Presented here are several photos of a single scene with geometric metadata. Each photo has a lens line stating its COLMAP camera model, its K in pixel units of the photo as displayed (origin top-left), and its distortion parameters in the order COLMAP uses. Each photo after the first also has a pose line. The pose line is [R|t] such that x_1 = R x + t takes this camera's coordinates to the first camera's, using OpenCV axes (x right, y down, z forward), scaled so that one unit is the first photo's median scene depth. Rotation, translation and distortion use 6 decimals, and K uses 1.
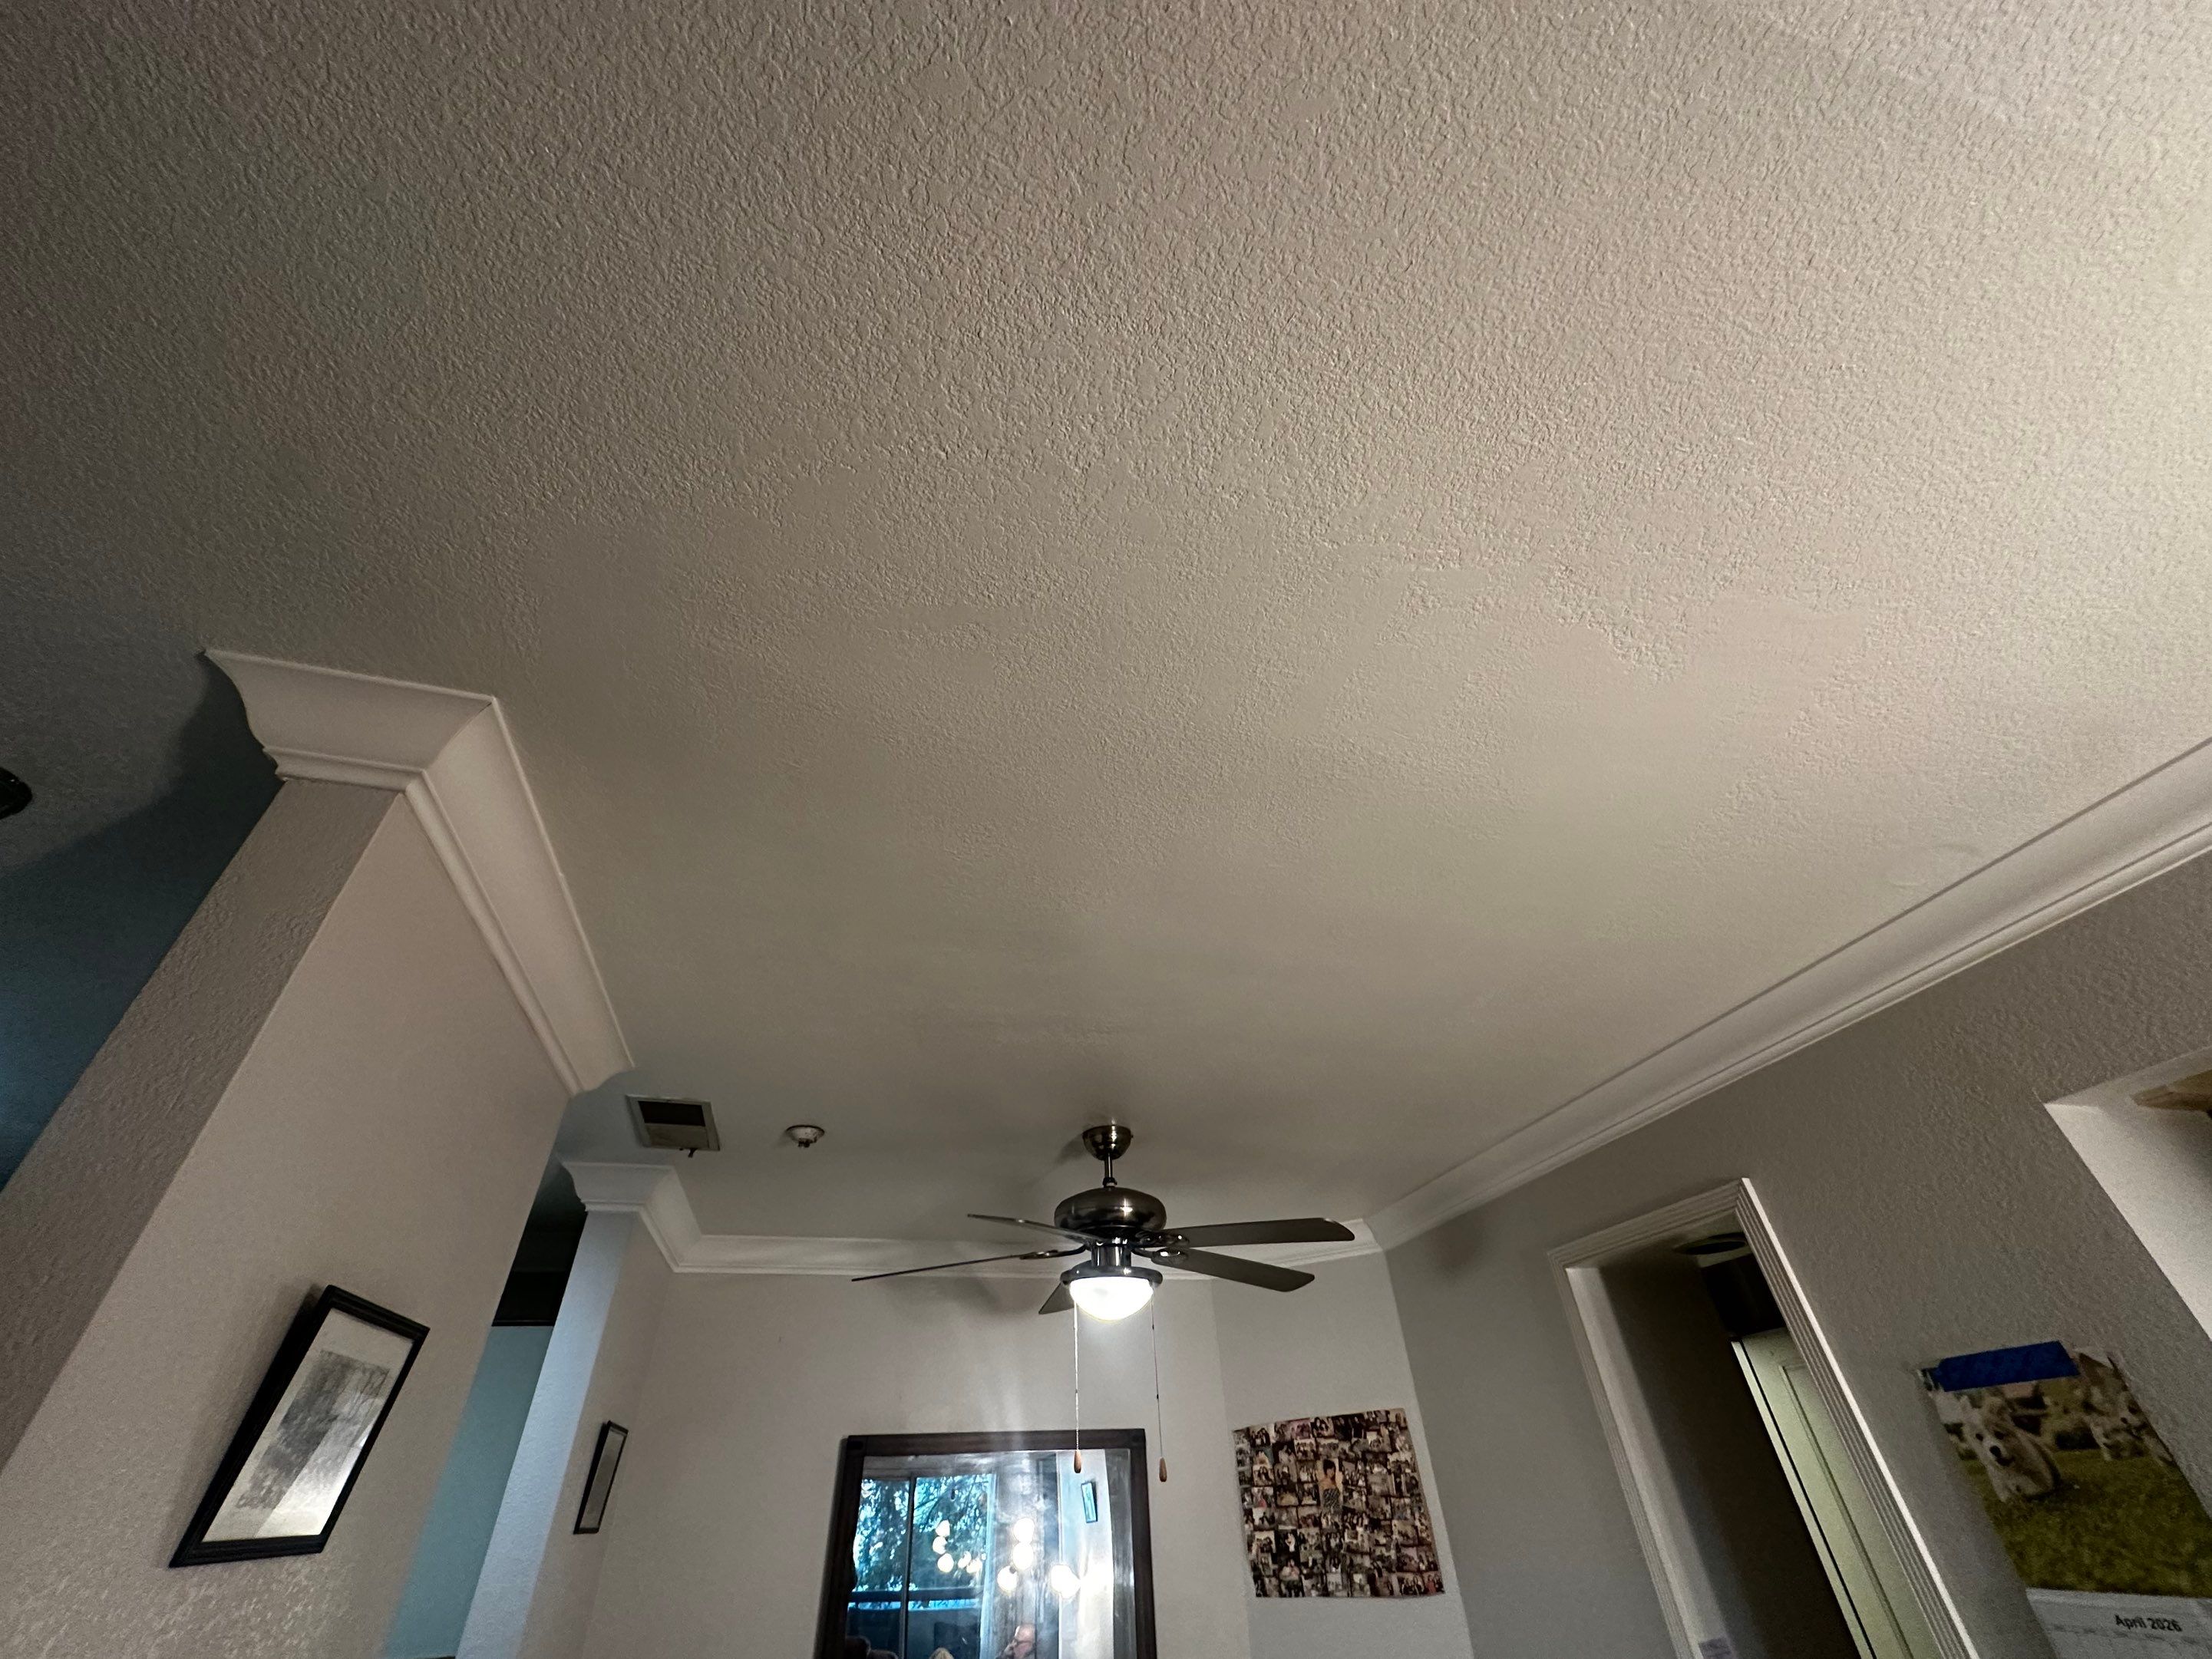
lens RADIAL K [[877.4, 0, 1102.6], [0, 877.4, 826.3], [0, 0, 1]] dist [-0.002347, 0.000241]
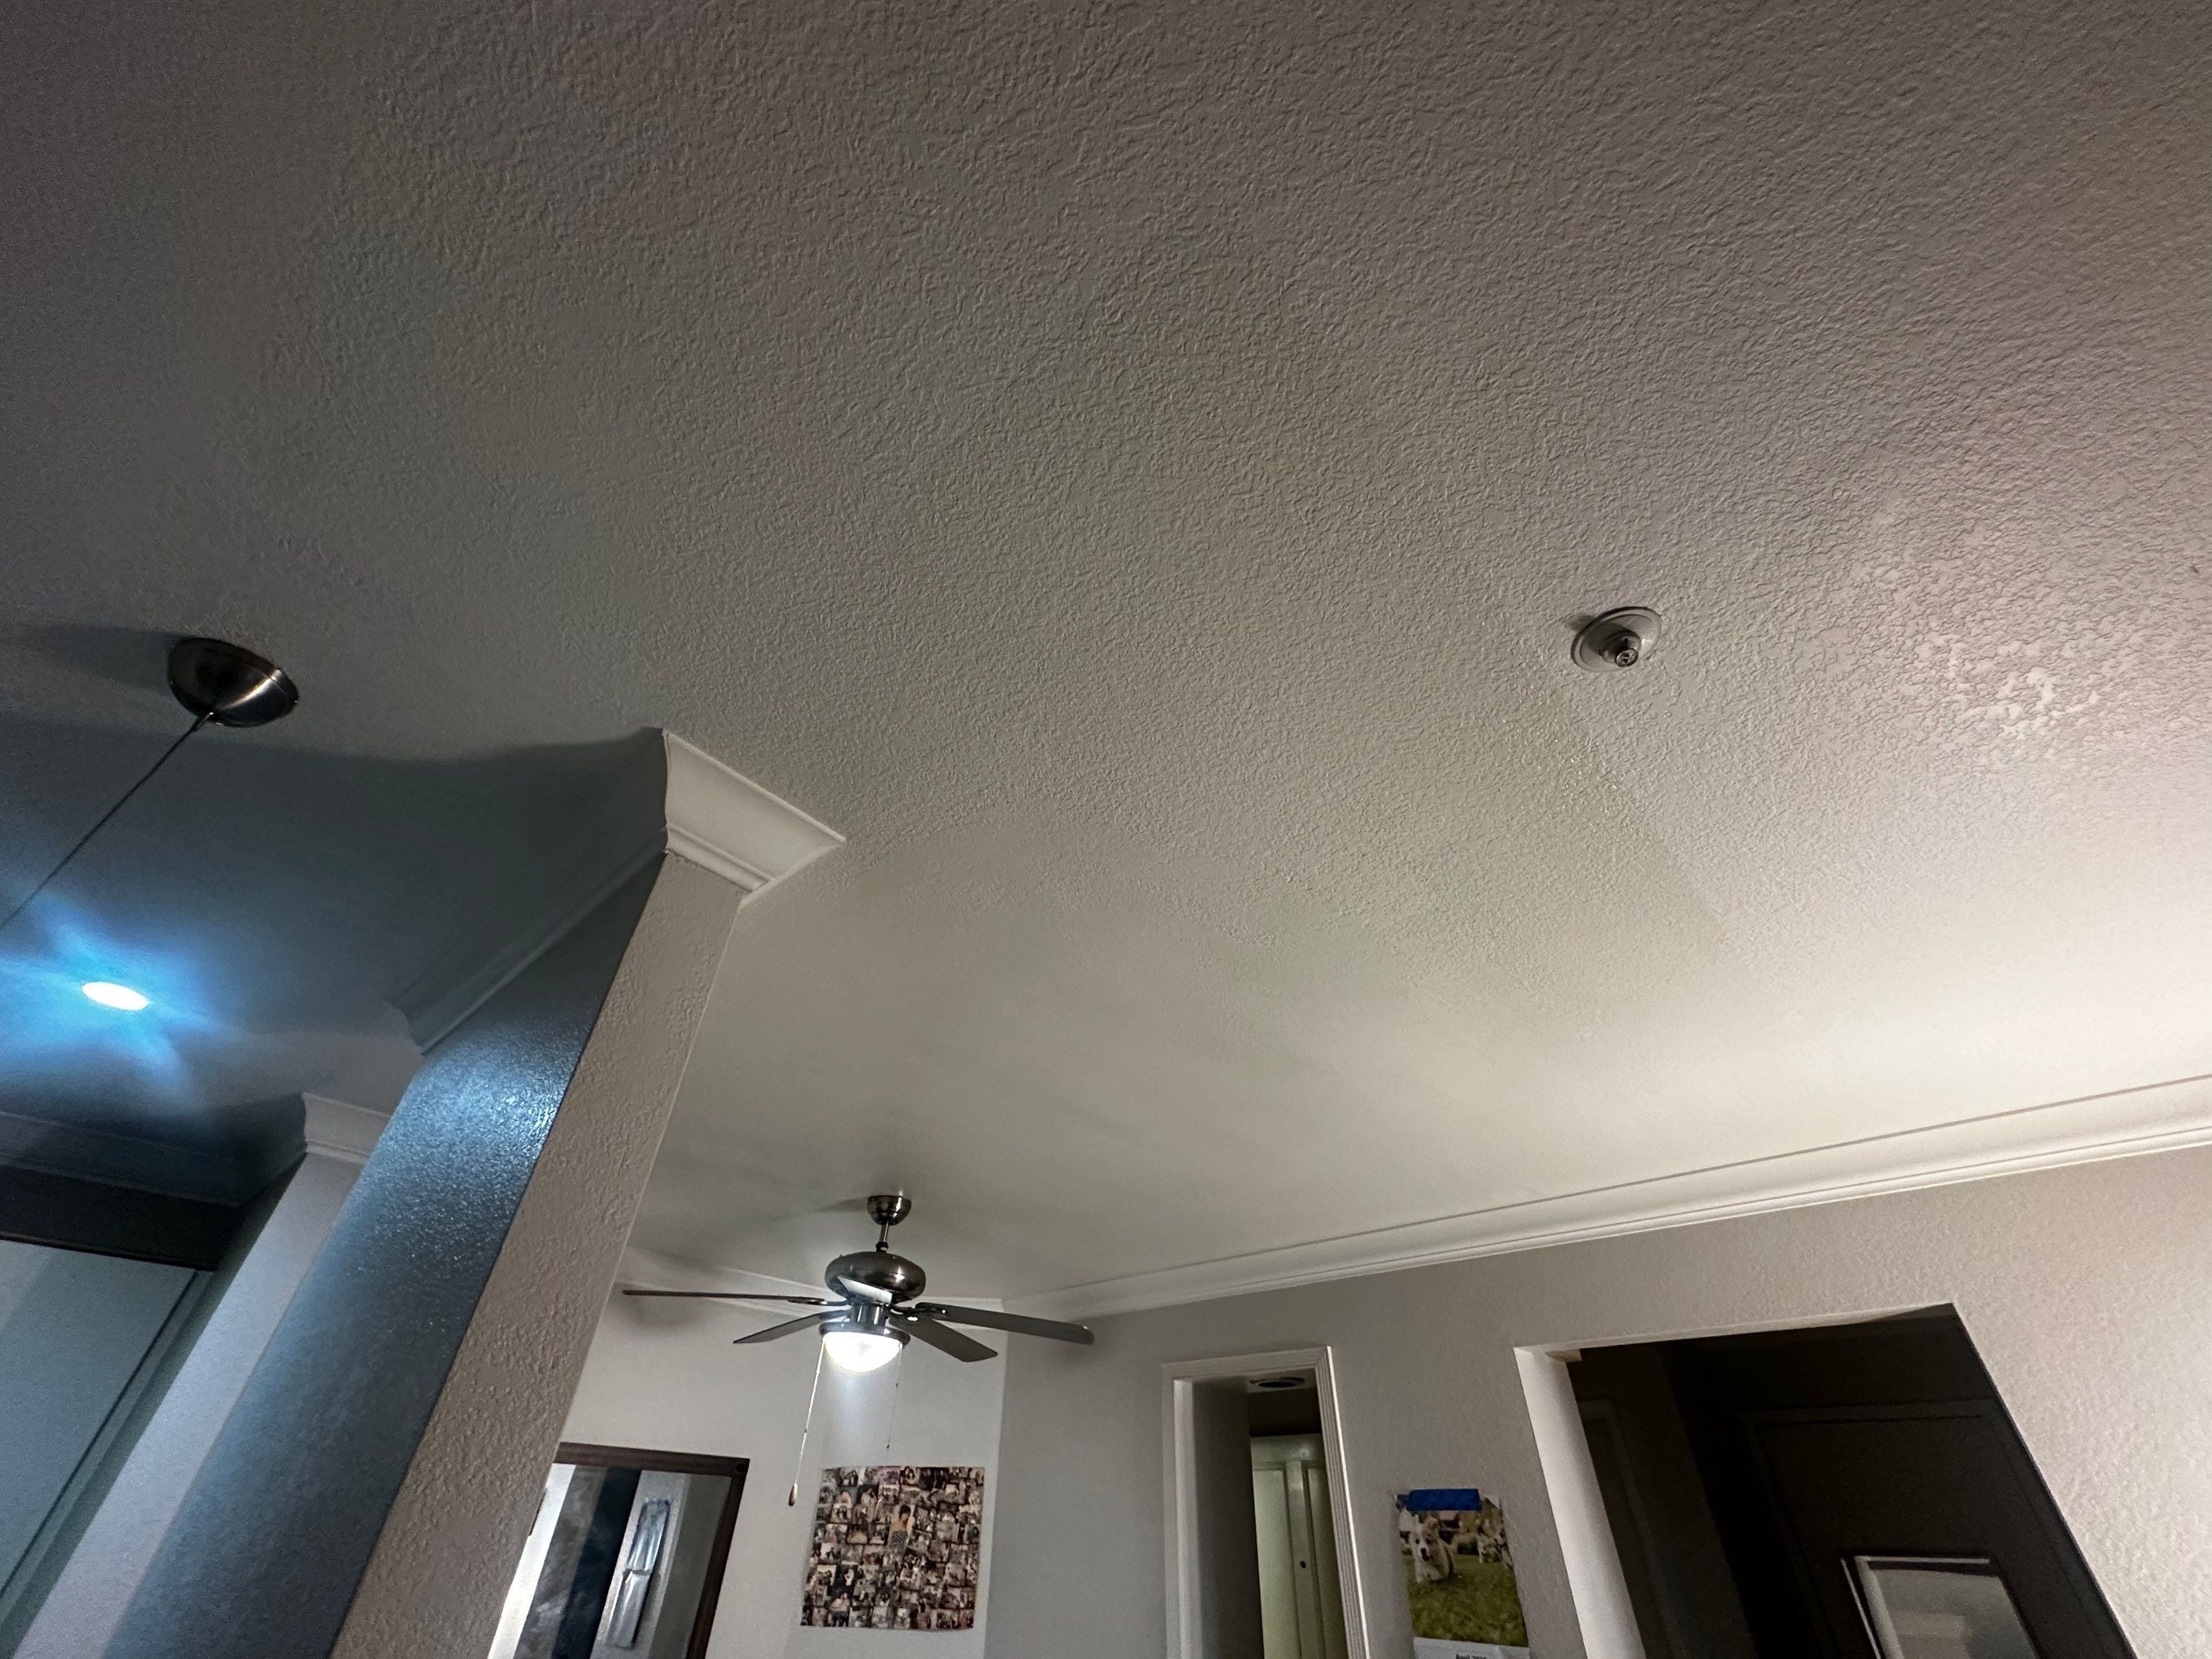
lens RADIAL K [[877.4, 0, 1099.8], [0, 877.4, 825.1], [0, 0, 1]] dist [-0.002347, 0.000241]
pose [[0.835656, 0.391440, 0.385298, -0.364610], [-0.381356, 0.918345, -0.105879, -0.071158], [-0.395281, -0.058457, 0.916698, -0.101268]]
